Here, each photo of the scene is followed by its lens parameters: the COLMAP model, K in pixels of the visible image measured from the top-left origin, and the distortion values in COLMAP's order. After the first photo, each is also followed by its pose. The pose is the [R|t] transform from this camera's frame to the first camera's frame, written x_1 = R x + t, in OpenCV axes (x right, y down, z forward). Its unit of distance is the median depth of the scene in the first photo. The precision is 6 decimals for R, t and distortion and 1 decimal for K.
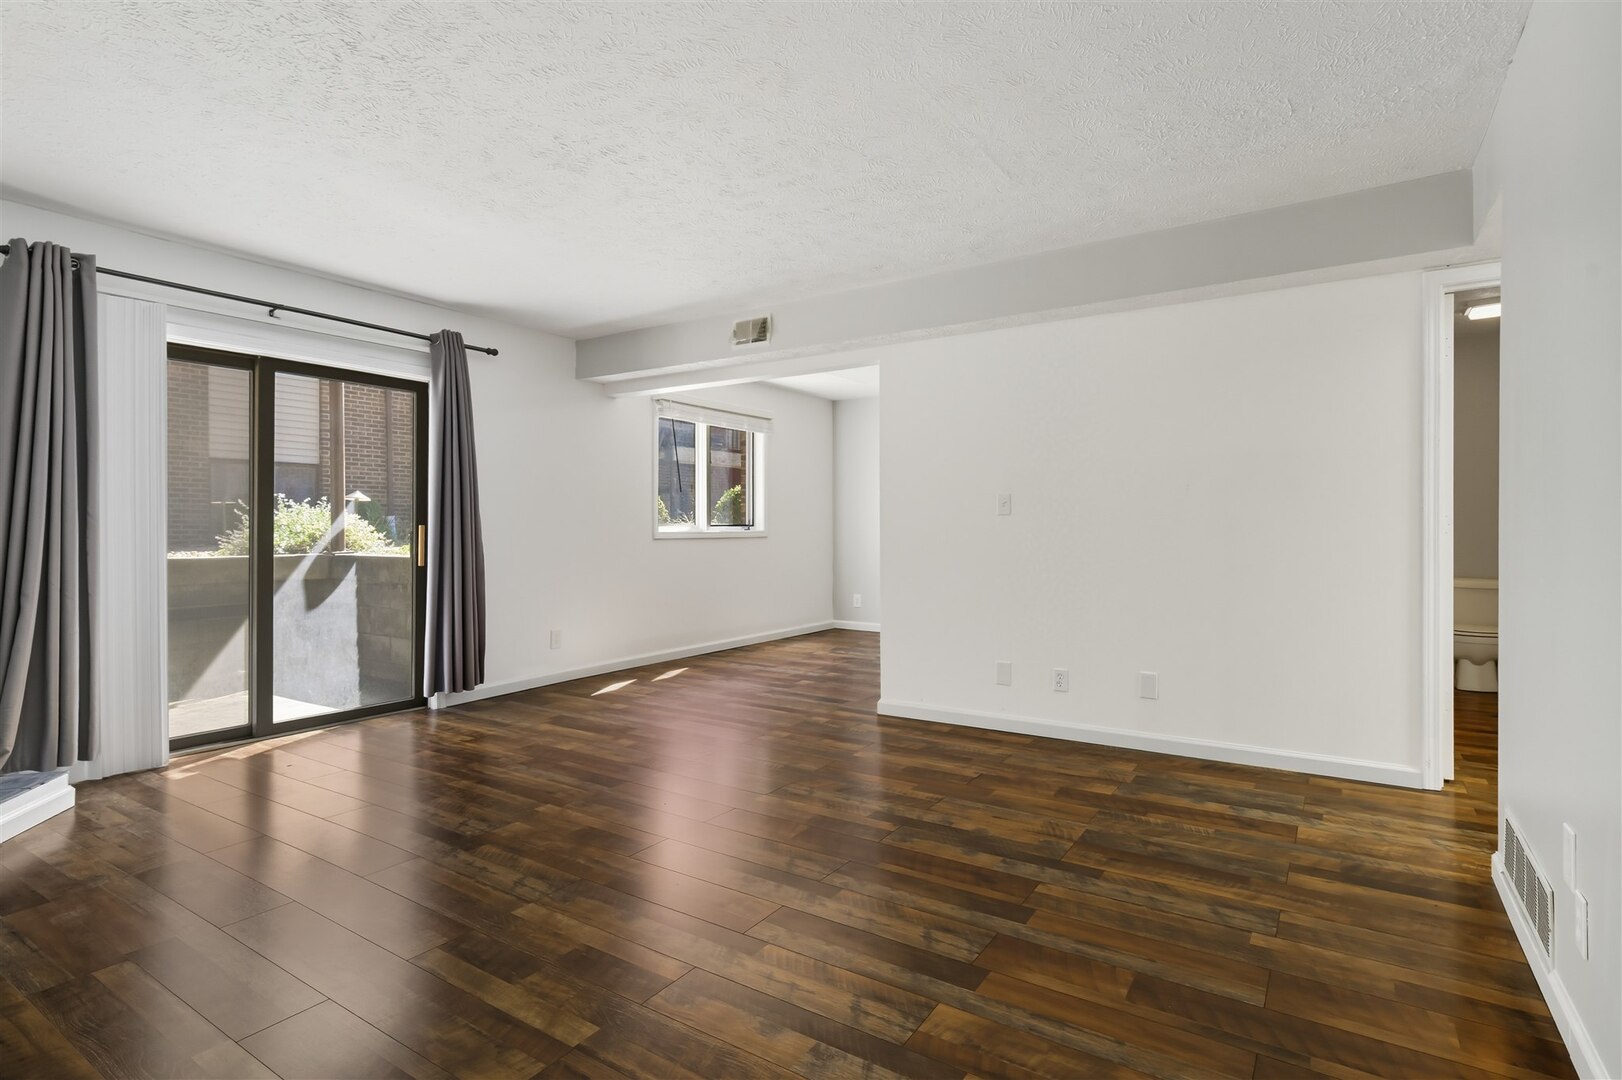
lens RADIAL K [[816.3, 0, 814.0], [0, 816.3, 533.9], [0, 0, 1]] dist [0.001427, 0.002342]
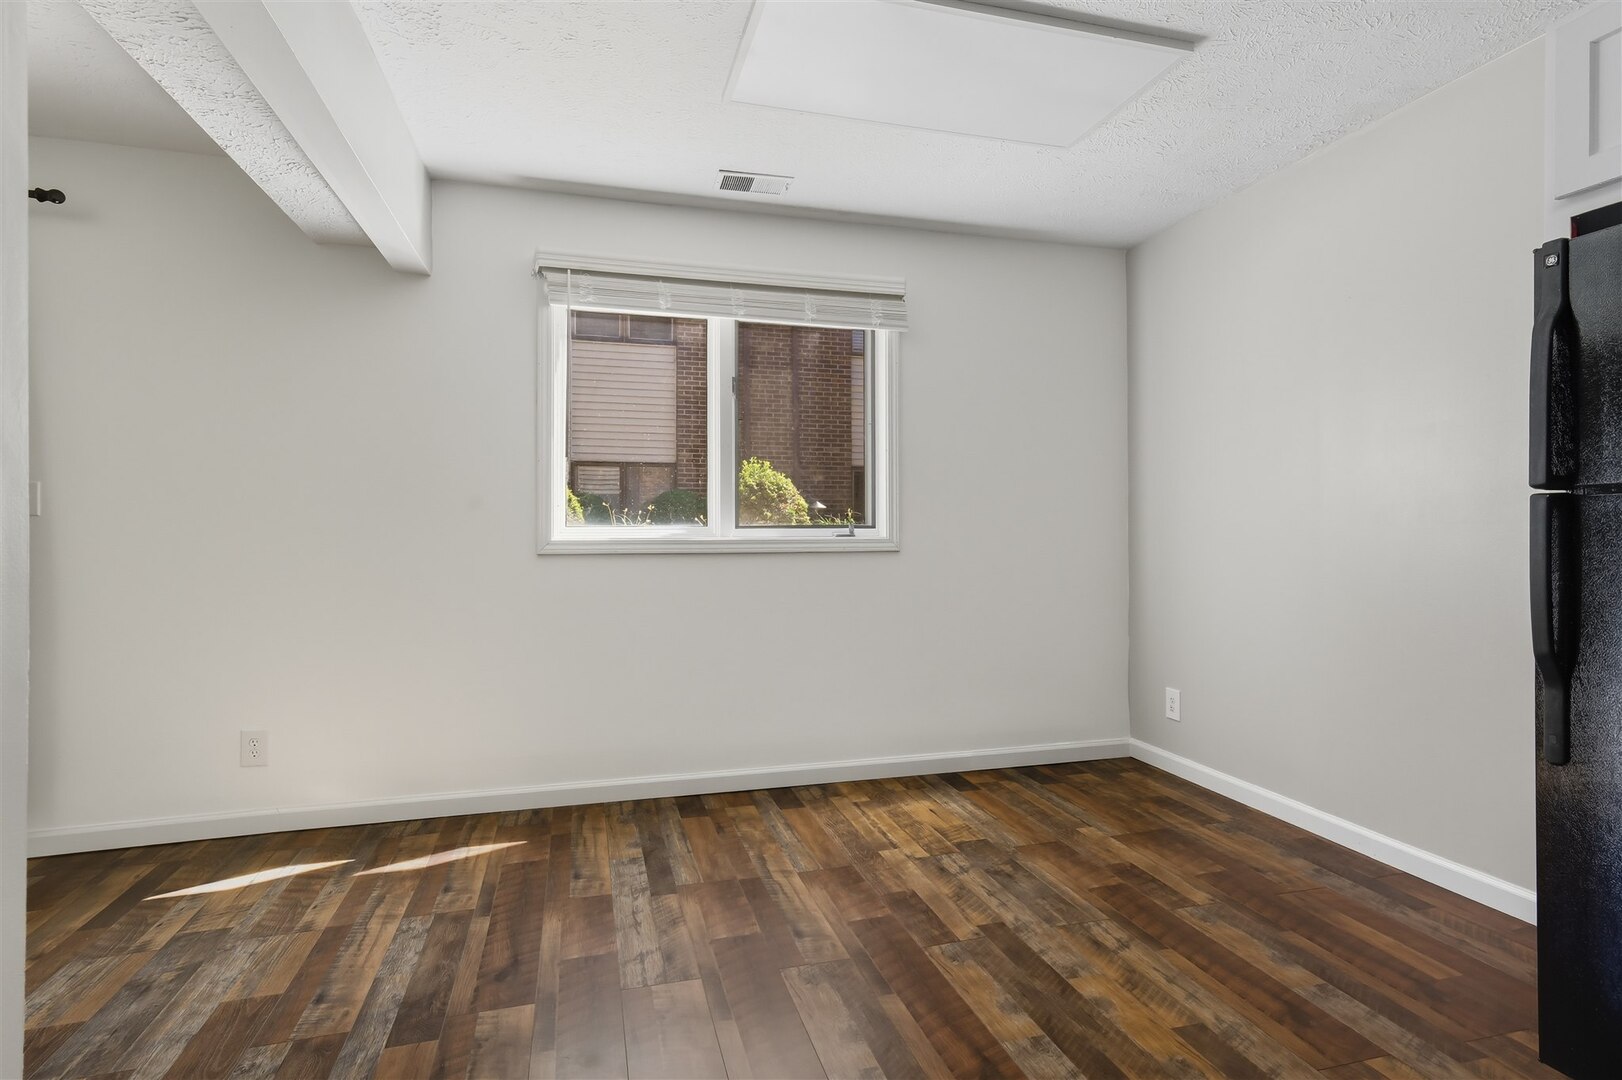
lens RADIAL K [[807.3, 0, 807.8], [0, 807.3, 529.9], [0, 0, 1]] dist [-0.001008, 0.000380]
pose [[0.754667, 0.000428, -0.656108, 0.364265], [-0.004156, 0.999983, -0.004129, -0.010970], [0.656095, 0.005843, 0.754656, 1.106728]]
